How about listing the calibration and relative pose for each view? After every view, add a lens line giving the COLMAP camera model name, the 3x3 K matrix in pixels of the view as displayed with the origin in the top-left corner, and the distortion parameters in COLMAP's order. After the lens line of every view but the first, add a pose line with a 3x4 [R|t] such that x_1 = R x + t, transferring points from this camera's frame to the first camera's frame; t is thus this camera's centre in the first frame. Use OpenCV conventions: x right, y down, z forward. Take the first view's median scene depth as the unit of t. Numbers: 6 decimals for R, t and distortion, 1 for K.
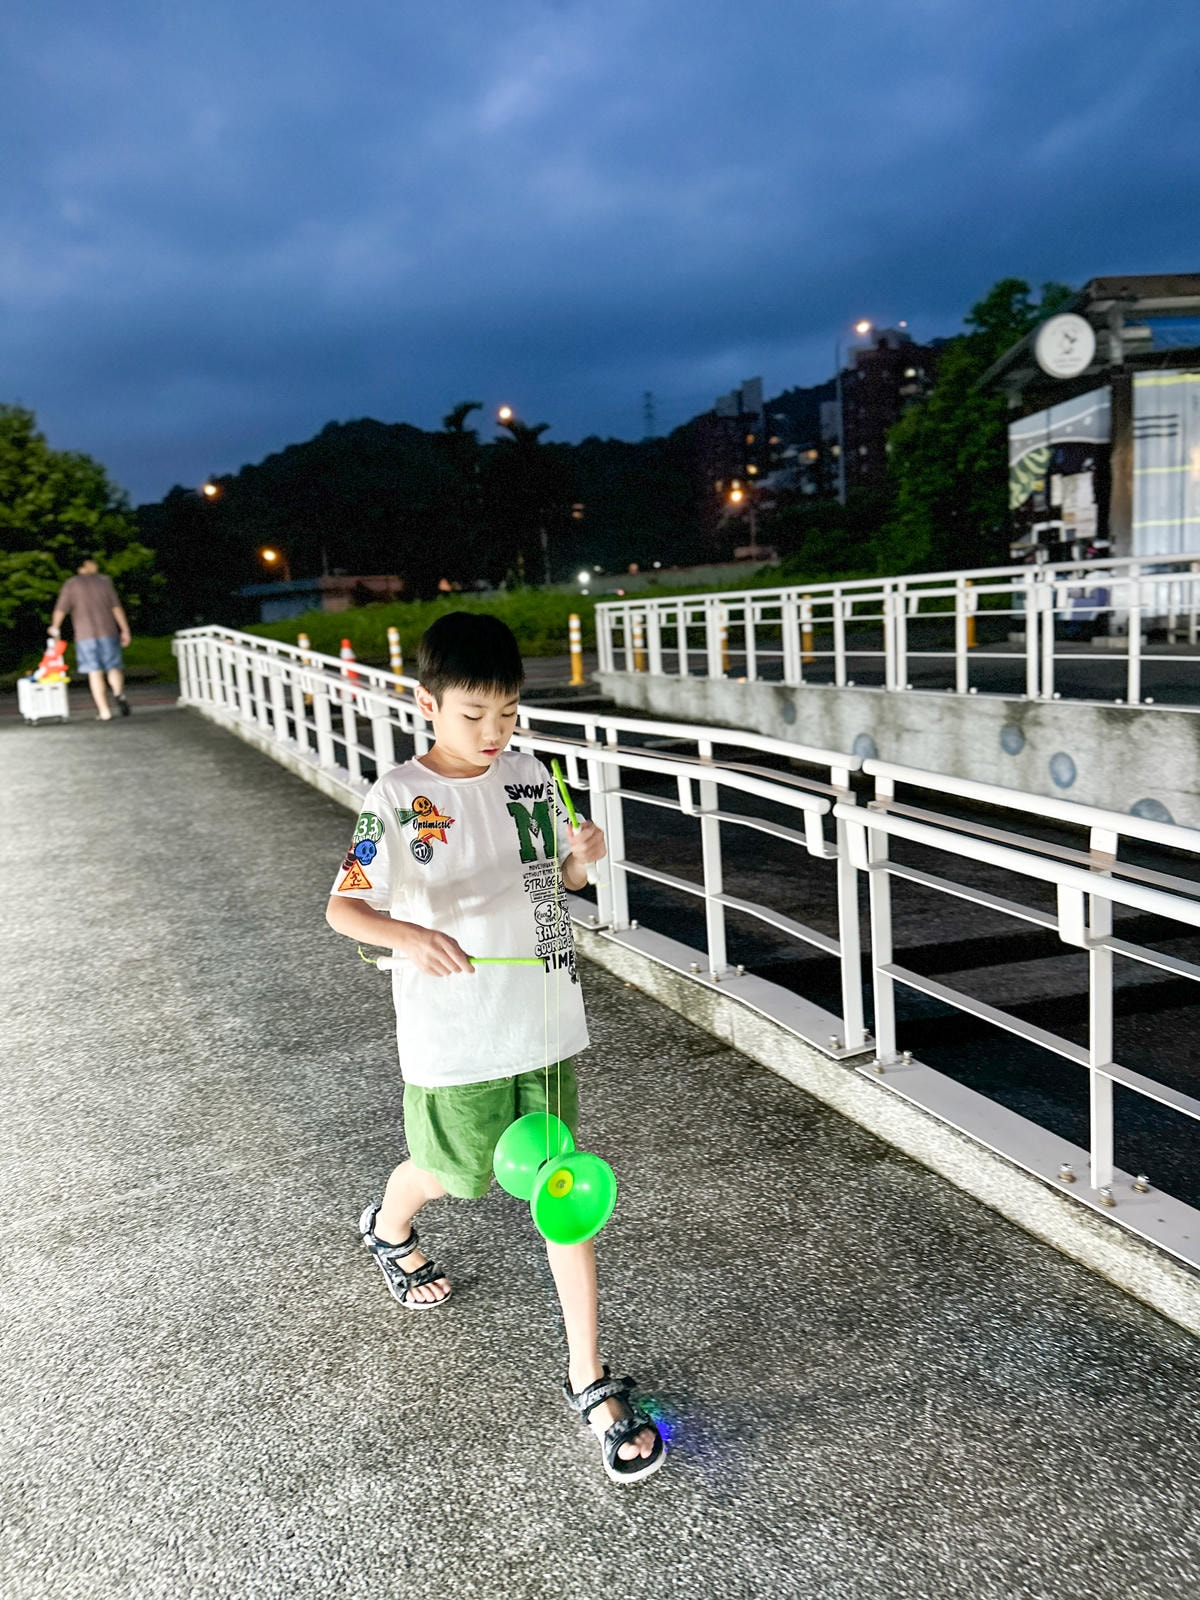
lens RADIAL K [[1124.5, 0, 595.2], [0, 1124.5, 797.1], [0, 0, 1]] dist [0.063007, -0.000712]
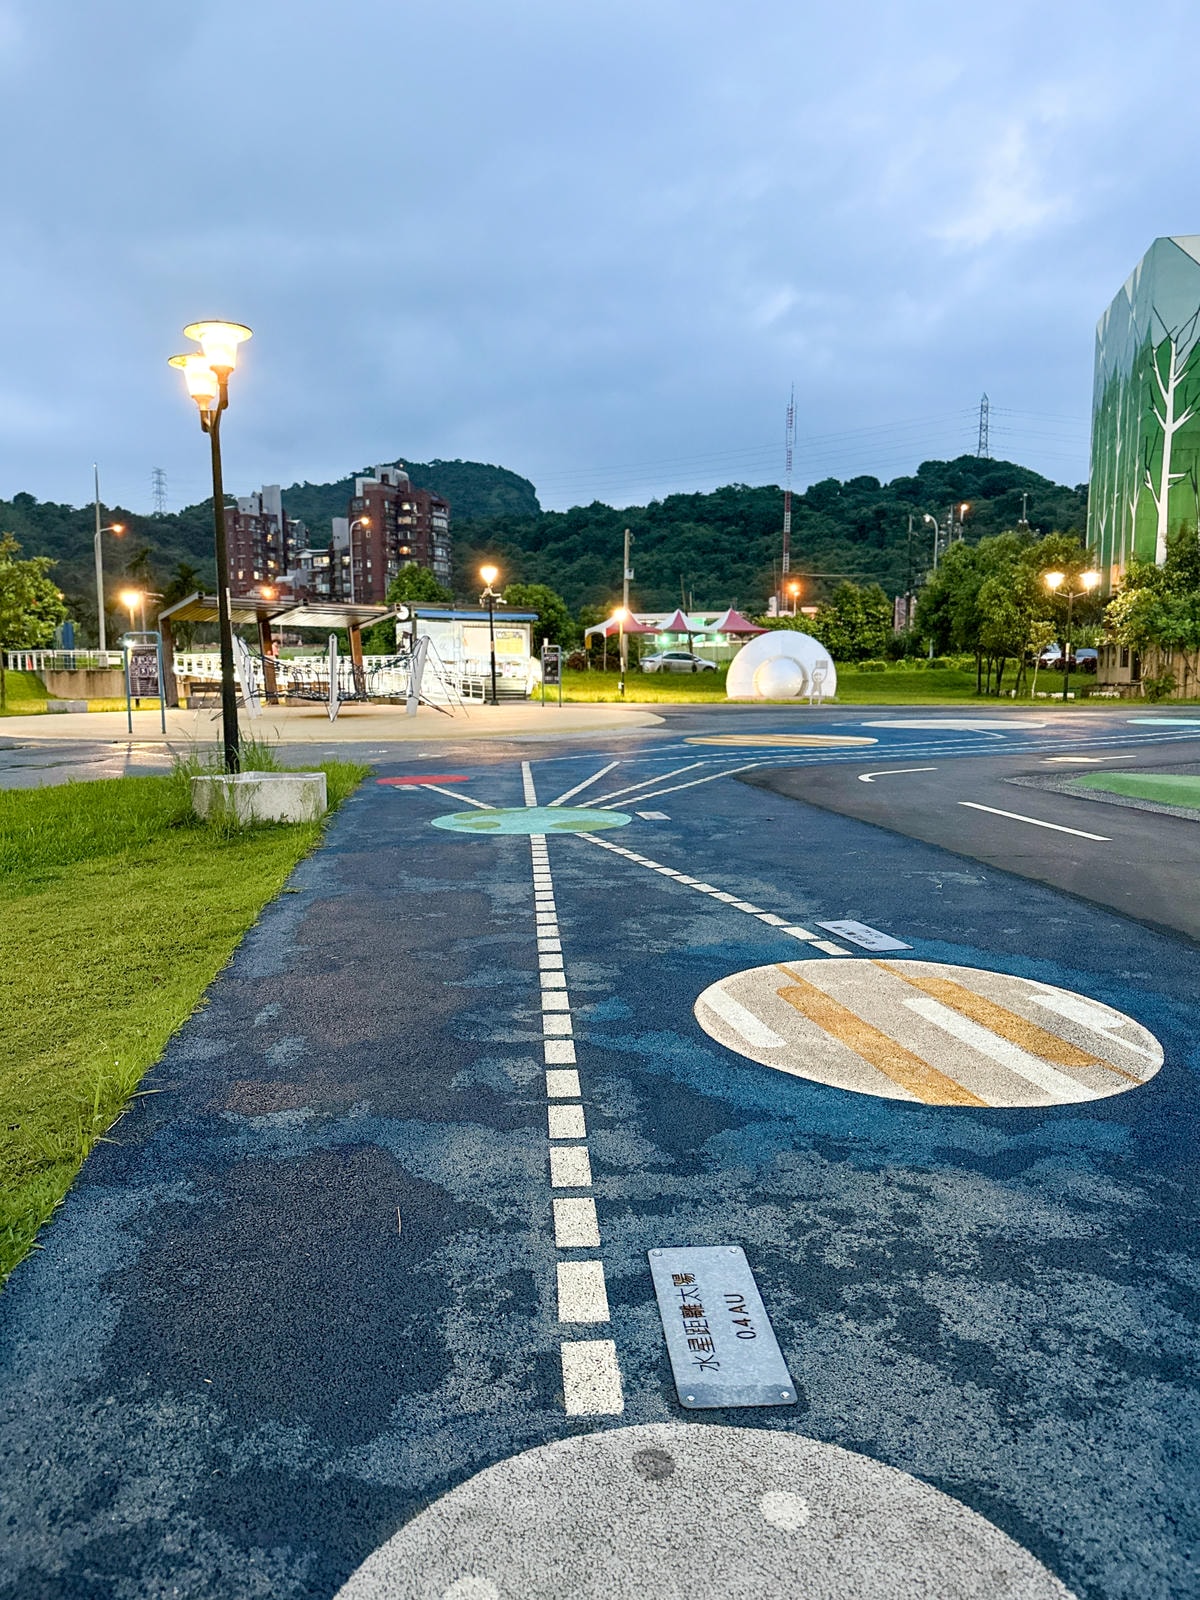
lens RADIAL K [[1124.5, 0, 596.4], [0, 1124.5, 814.2], [0, 0, 1]] dist [0.063007, -0.000712]
pose [[0.908005, 0.026400, 0.418127, -0.038710], [-0.000114, 0.998028, -0.062766, 0.035635], [-0.418960, 0.056944, 0.906217, -0.170539]]
